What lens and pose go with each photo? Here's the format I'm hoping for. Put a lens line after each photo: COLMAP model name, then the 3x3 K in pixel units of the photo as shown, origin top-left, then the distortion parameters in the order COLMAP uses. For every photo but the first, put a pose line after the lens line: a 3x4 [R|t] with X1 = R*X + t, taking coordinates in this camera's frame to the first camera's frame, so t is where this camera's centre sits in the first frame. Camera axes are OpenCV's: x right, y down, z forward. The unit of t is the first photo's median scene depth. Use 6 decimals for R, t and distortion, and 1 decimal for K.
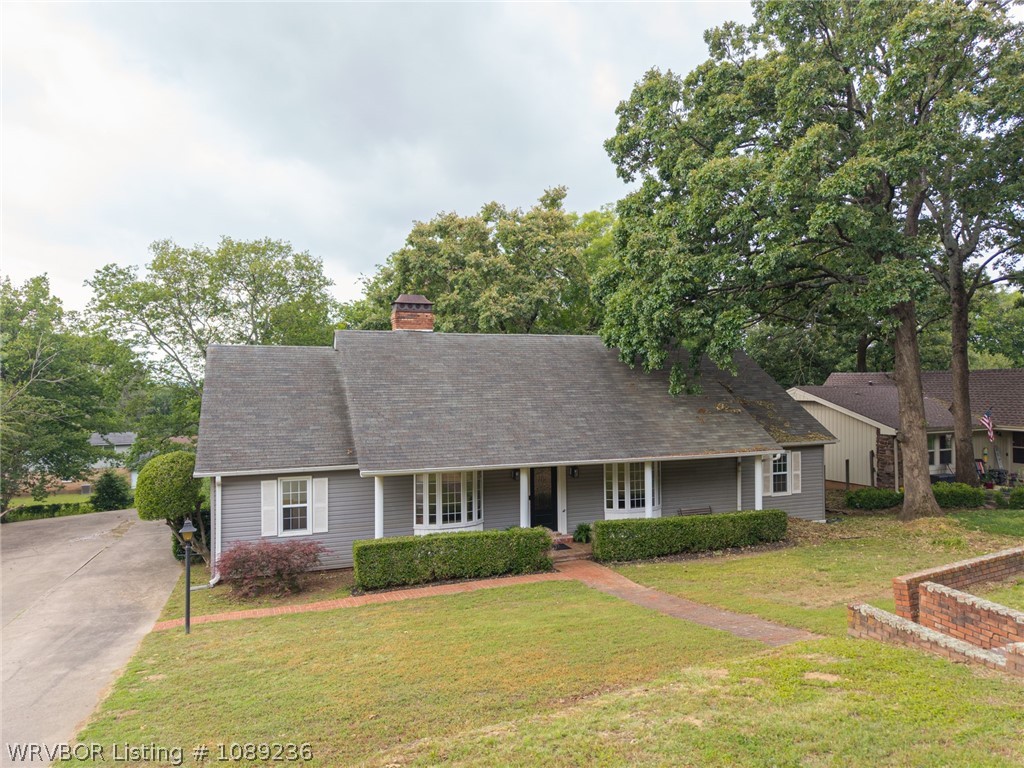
lens RADIAL K [[684.1, 0, 512.0], [0, 684.1, 384.0], [0, 0, 1]] dist [0.040369, -0.045040]
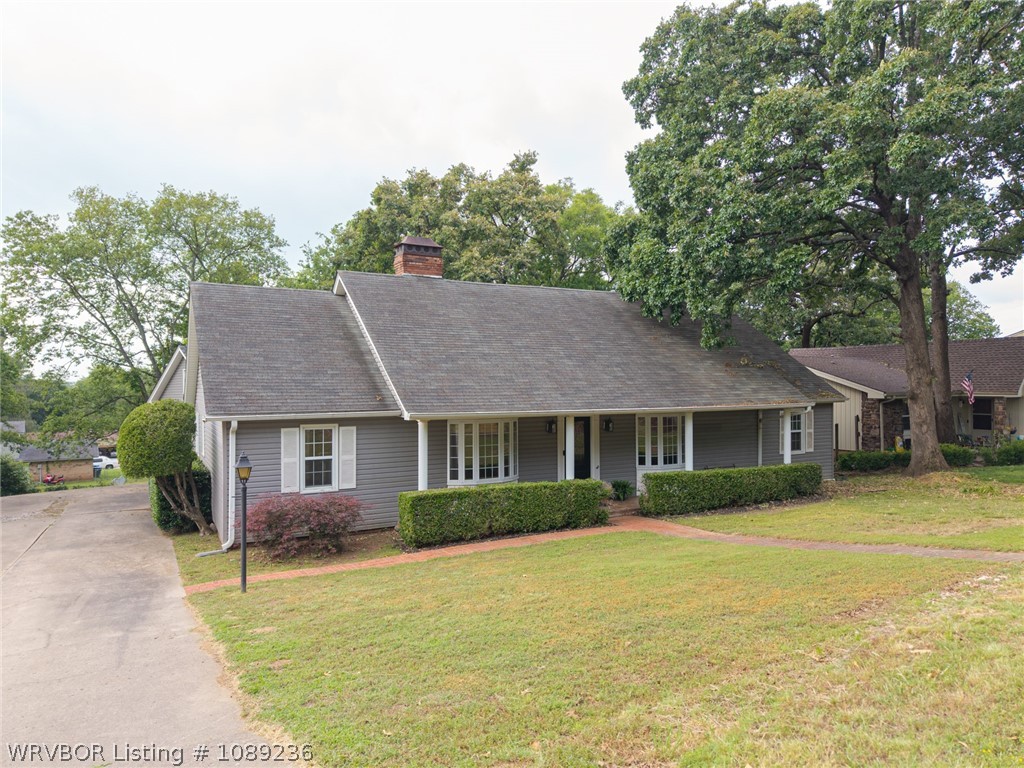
lens RADIAL K [[684.9, 0, 512.0], [0, 684.9, 384.0], [0, 0, 1]] dist [0.032209, -0.028028]
pose [[0.989947, 0.003548, 0.141397, -0.172136], [-0.003607, 0.999993, 0.000156, 0.072090], [-0.141395, -0.000664, 0.989953, 0.093567]]
